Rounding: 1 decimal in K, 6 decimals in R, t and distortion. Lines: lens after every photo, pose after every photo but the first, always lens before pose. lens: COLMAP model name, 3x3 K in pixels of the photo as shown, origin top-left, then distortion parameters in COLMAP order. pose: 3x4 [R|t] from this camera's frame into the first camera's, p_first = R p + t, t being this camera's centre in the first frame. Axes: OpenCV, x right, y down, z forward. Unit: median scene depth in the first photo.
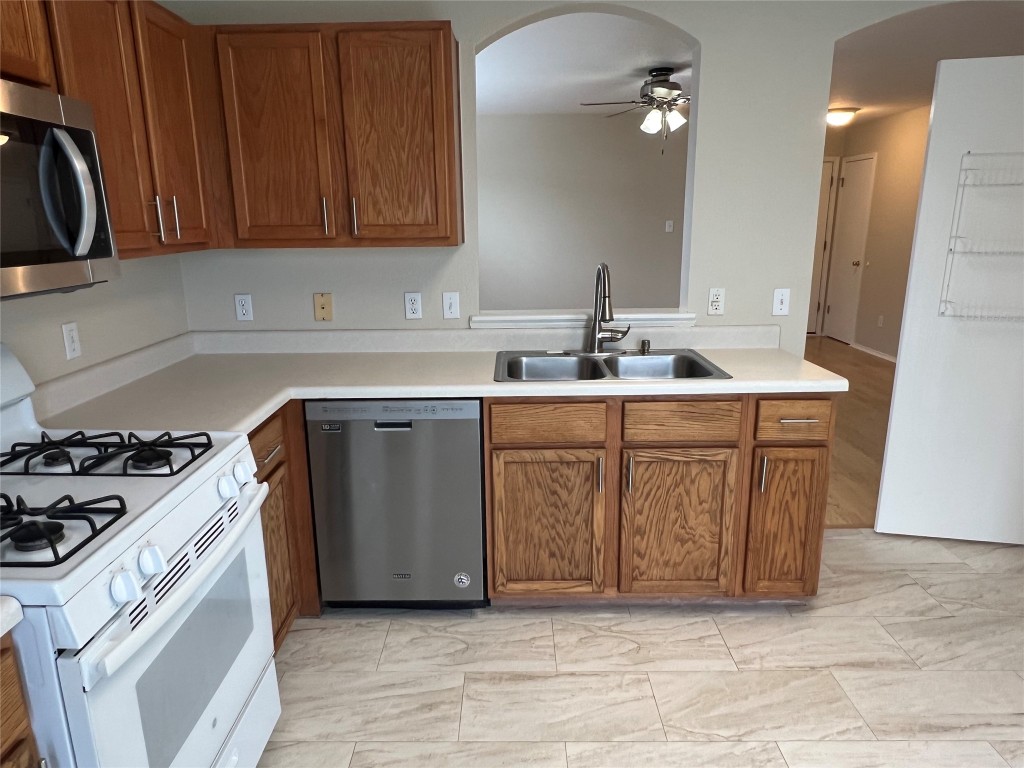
lens RADIAL K [[649.5, 0, 512.0], [0, 649.5, 384.0], [0, 0, 1]] dist [0.001139, -0.004175]
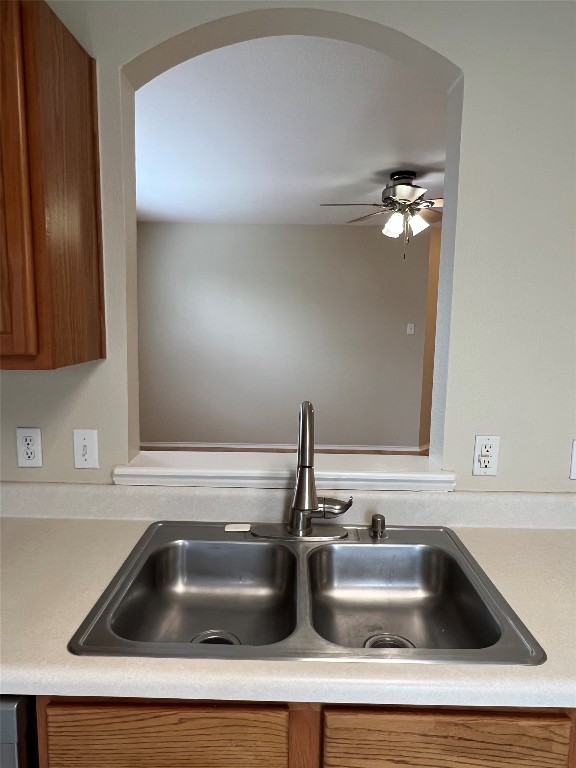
lens RADIAL K [[487.1, 0, 288.0], [0, 487.1, 384.0], [0, 0, 1]] dist [0.001139, -0.004175]
pose [[0.999537, 0.029981, -0.005135, 0.113267], [-0.030358, 0.993792, -0.107035, -0.139884], [0.001894, 0.107142, 0.994242, 0.497918]]
